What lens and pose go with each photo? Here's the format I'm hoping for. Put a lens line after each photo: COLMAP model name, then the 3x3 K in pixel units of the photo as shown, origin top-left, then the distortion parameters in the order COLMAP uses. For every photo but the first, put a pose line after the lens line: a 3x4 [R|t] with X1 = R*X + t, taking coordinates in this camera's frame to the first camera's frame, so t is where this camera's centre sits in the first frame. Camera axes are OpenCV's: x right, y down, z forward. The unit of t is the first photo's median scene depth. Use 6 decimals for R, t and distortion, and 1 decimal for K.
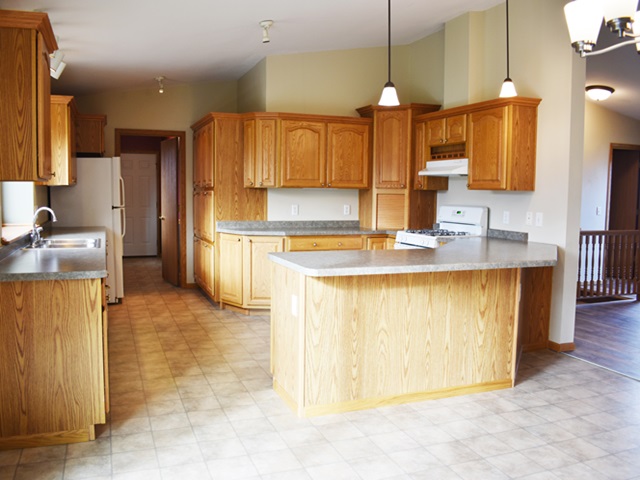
lens RADIAL K [[551.5, 0, 310.2], [0, 551.5, 240.4], [0, 0, 1]] dist [-0.096258, 0.012878]
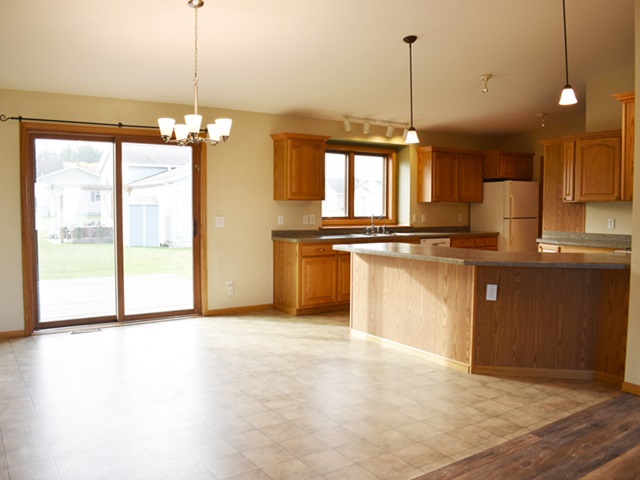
lens RADIAL K [[551.5, 0, 310.2], [0, 551.5, 240.4], [0, 0, 1]] dist [-0.096258, 0.012878]
pose [[0.221113, 0.049392, -0.973997, 1.414689], [-0.085000, 0.995892, 0.031206, -0.012739], [0.971537, 0.075889, 0.224403, 0.403178]]
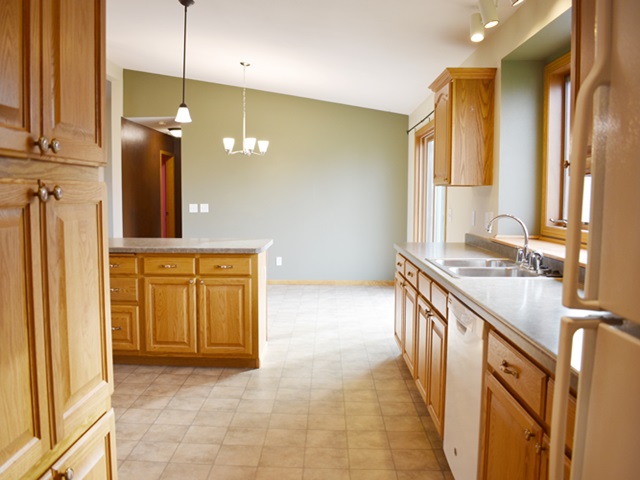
lens RADIAL K [[551.5, 0, 310.2], [0, 551.5, 240.4], [0, 0, 1]] dist [-0.096258, 0.012878]
pose [[-0.925372, -0.045446, 0.376327, -0.570701], [0.019016, 0.985972, 0.165827, -0.169761], [-0.378584, 0.160608, -0.911526, 1.935311]]
